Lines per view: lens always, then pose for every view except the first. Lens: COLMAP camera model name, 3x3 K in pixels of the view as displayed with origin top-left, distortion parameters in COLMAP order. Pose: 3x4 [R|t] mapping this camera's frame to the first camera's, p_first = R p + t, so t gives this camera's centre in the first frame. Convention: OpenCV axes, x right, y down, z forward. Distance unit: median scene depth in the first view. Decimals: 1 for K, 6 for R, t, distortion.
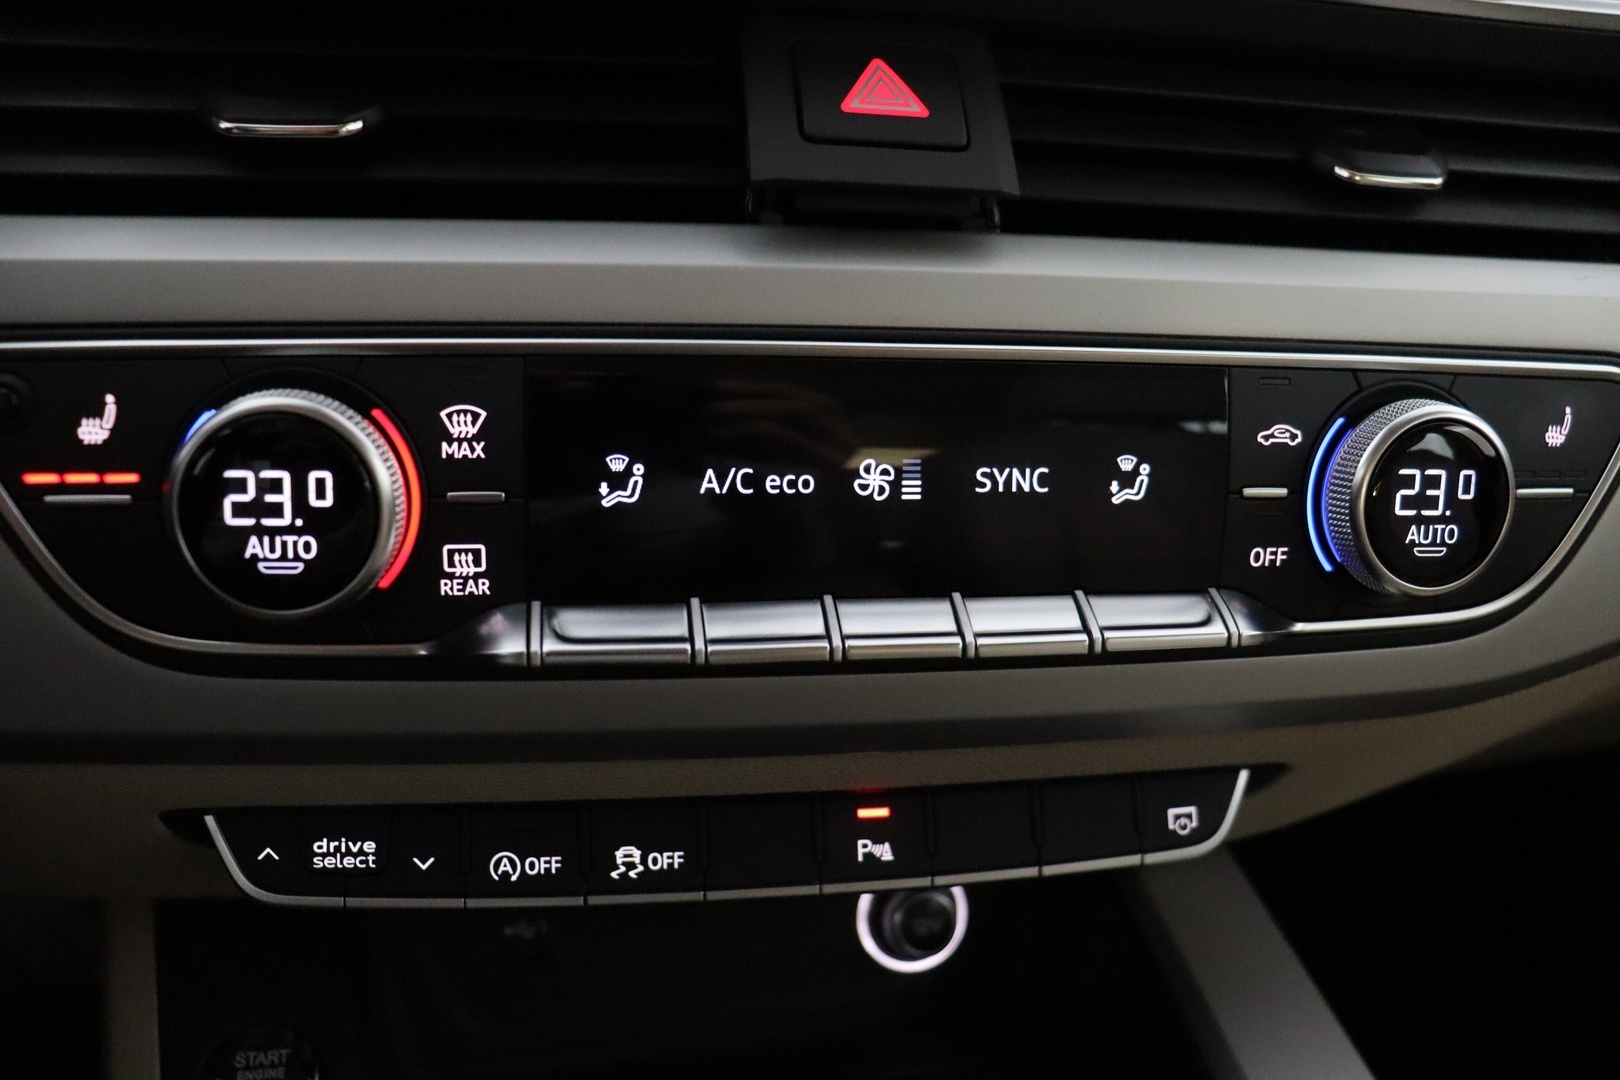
lens RADIAL K [[1315.0, 0, 810.5], [0, 1315.0, 537.9], [0, 0, 1]] dist [-0.151816, 0.052642]
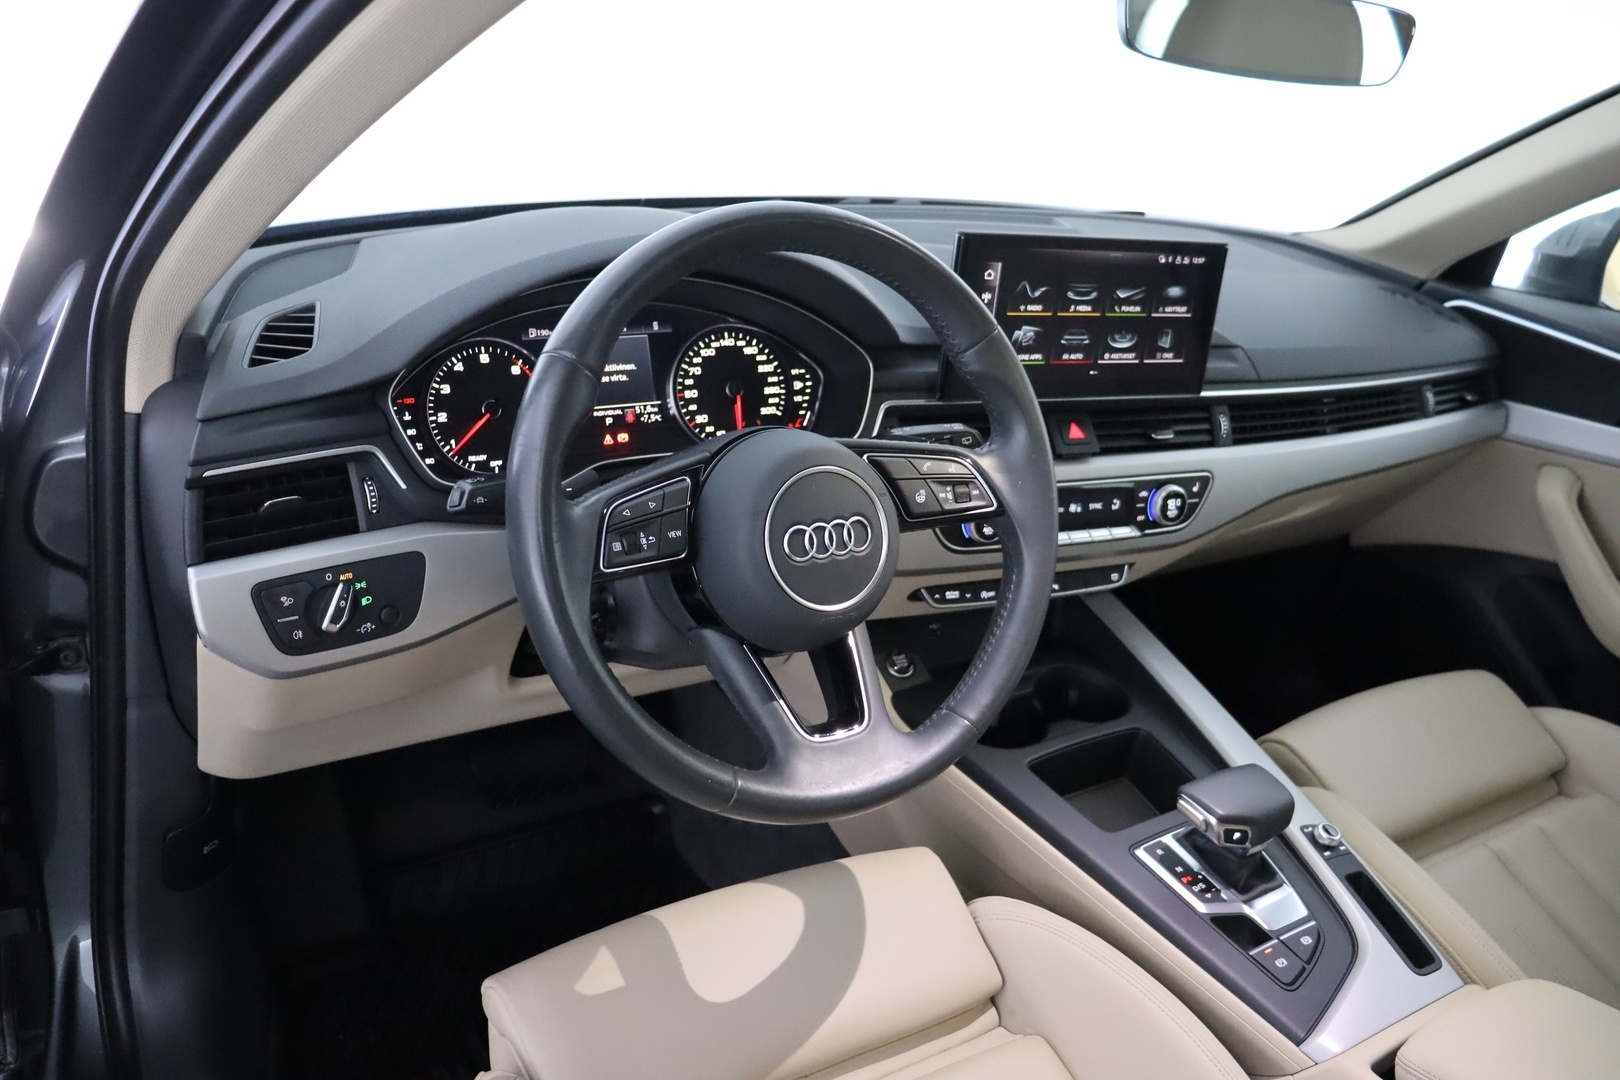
lens RADIAL K [[1315.0, 0, 802.2], [0, 1315.0, 531.6], [0, 0, 1]] dist [-0.151816, 0.052642]
pose [[0.966661, -0.056555, 0.249735, -2.167585], [0.035591, 0.995513, 0.087679, -0.421305], [-0.253573, -0.075868, 0.964336, -3.515732]]
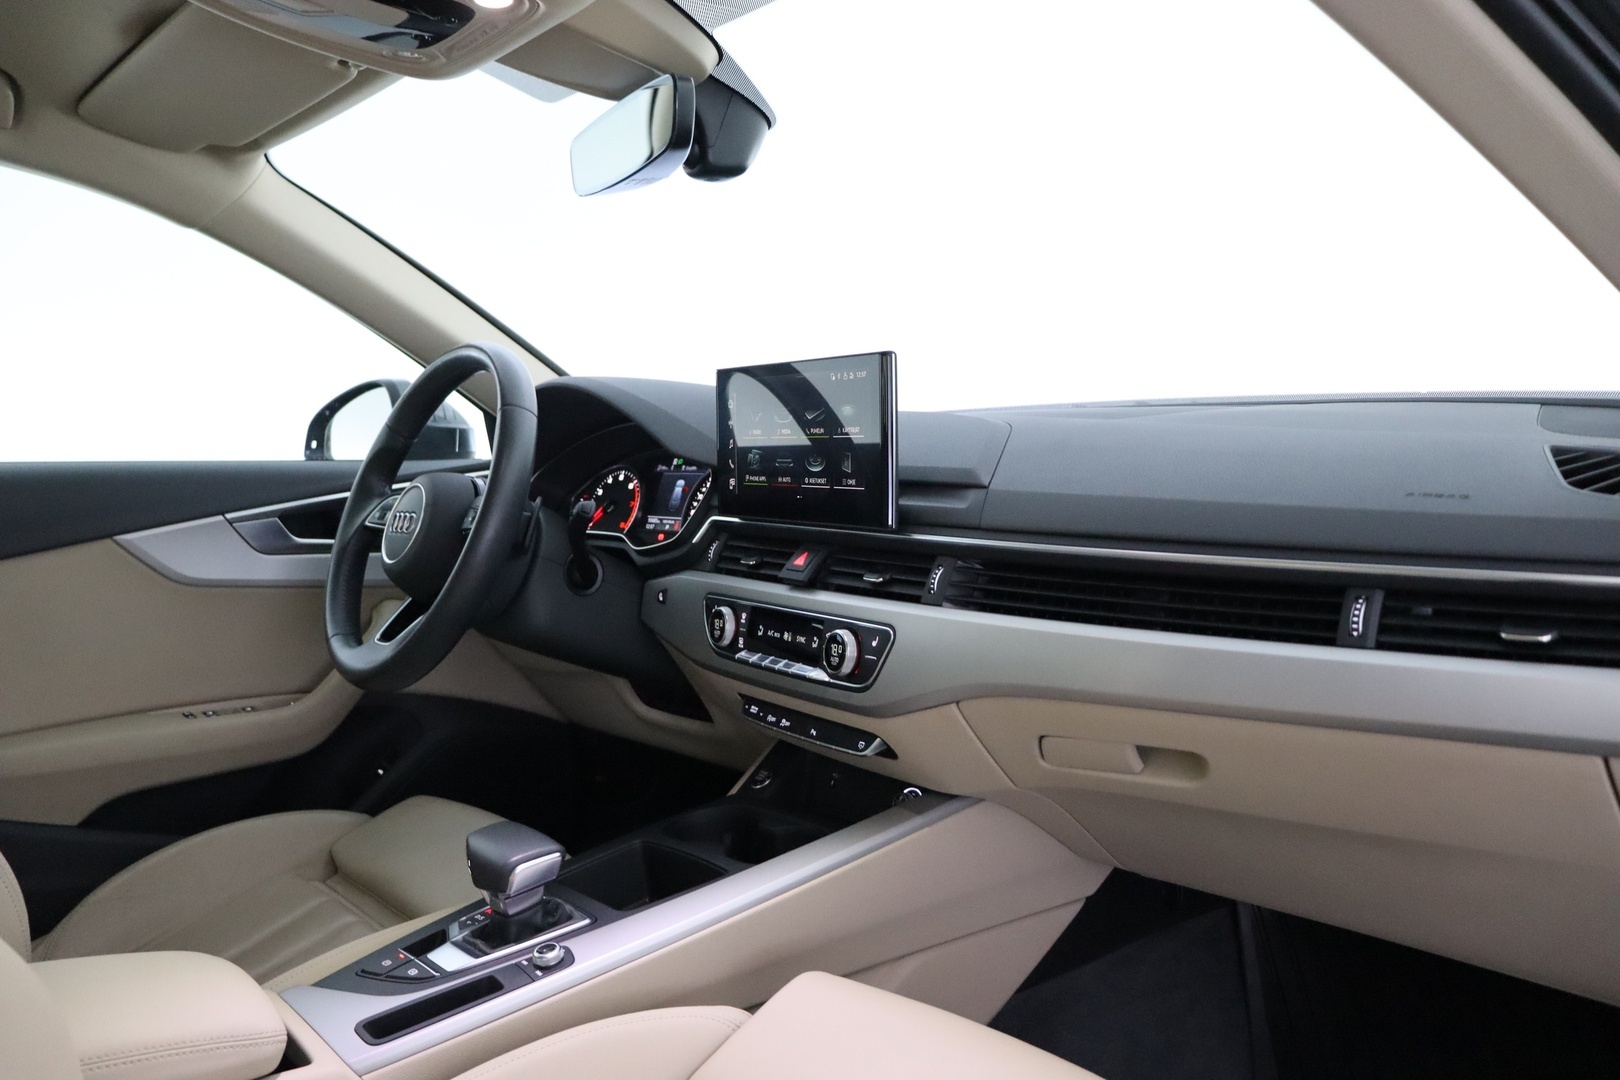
lens RADIAL K [[1315.0, 0, 807.6], [0, 1315.0, 547.0], [0, 0, 1]] dist [-0.151816, 0.052642]
pose [[0.387217, 0.023869, -0.921679, 4.526764], [-0.244429, 0.966552, -0.077659, -0.003330], [0.888998, 0.255357, 0.380100, -0.885200]]
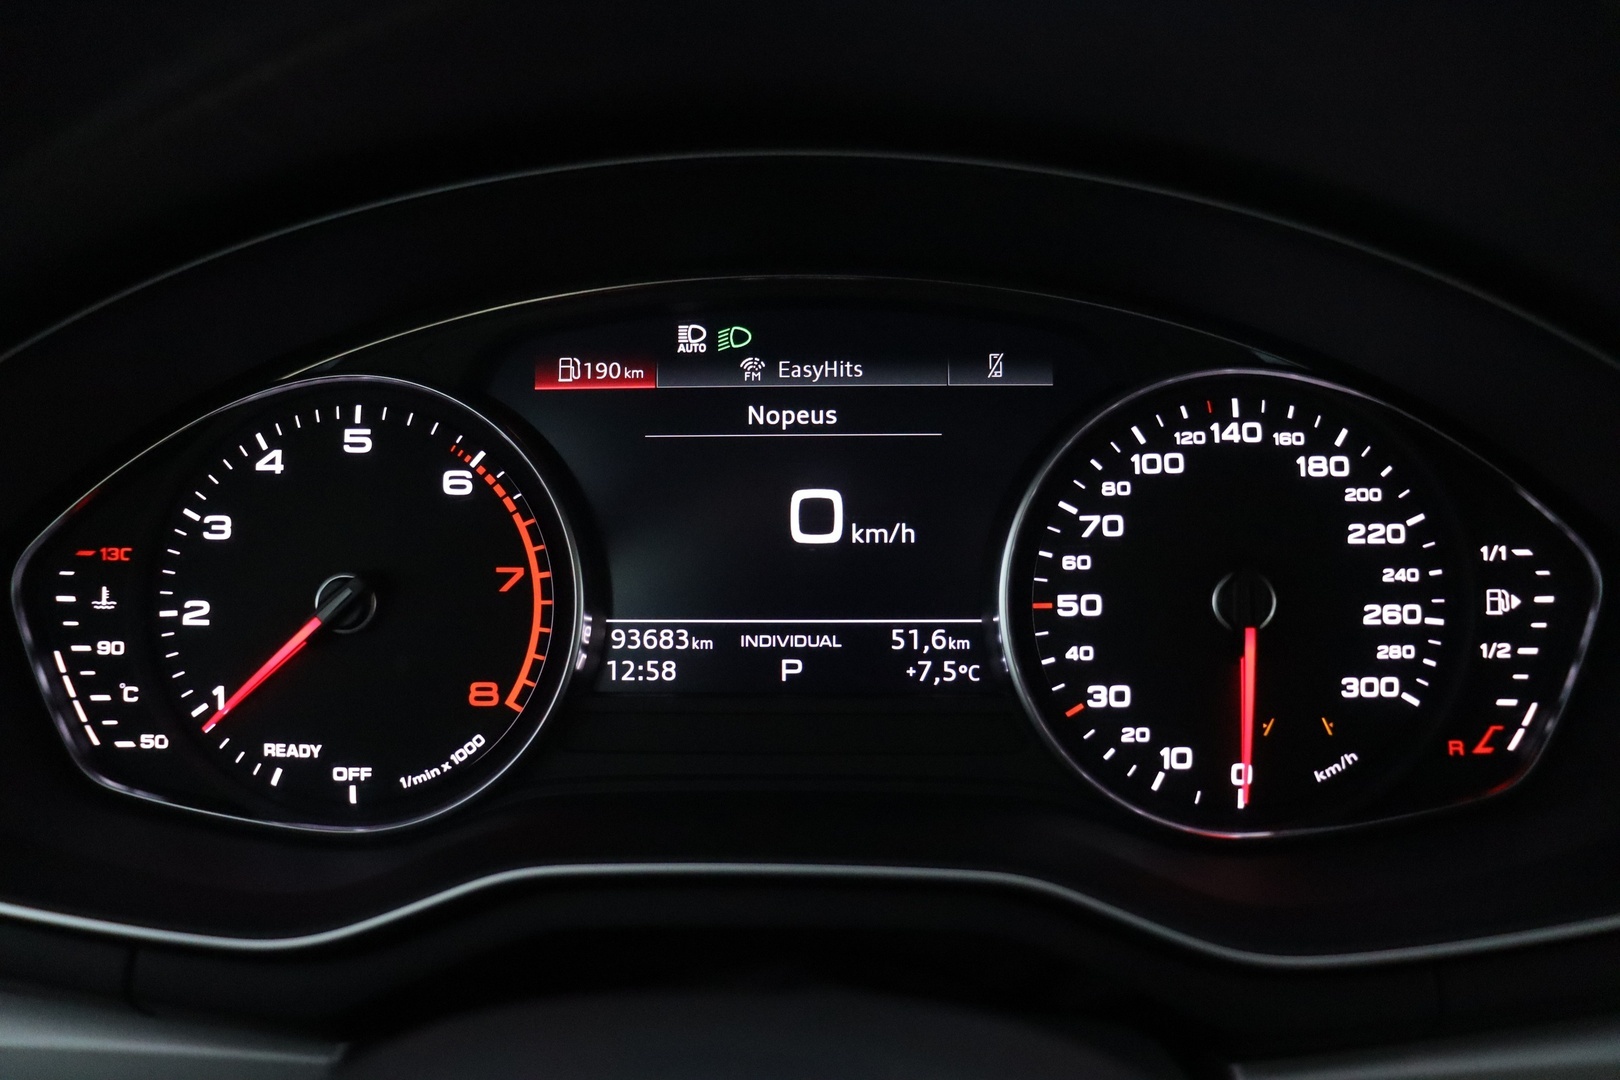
lens RADIAL K [[1315.0, 0, 810.4], [0, 1315.0, 533.0], [0, 0, 1]] dist [-0.151816, 0.052642]
pose [[0.945840, 0.044369, -0.321587, -1.228996], [-0.044775, 0.998978, 0.006137, -0.576712], [0.321531, 0.008595, 0.946860, -0.346441]]
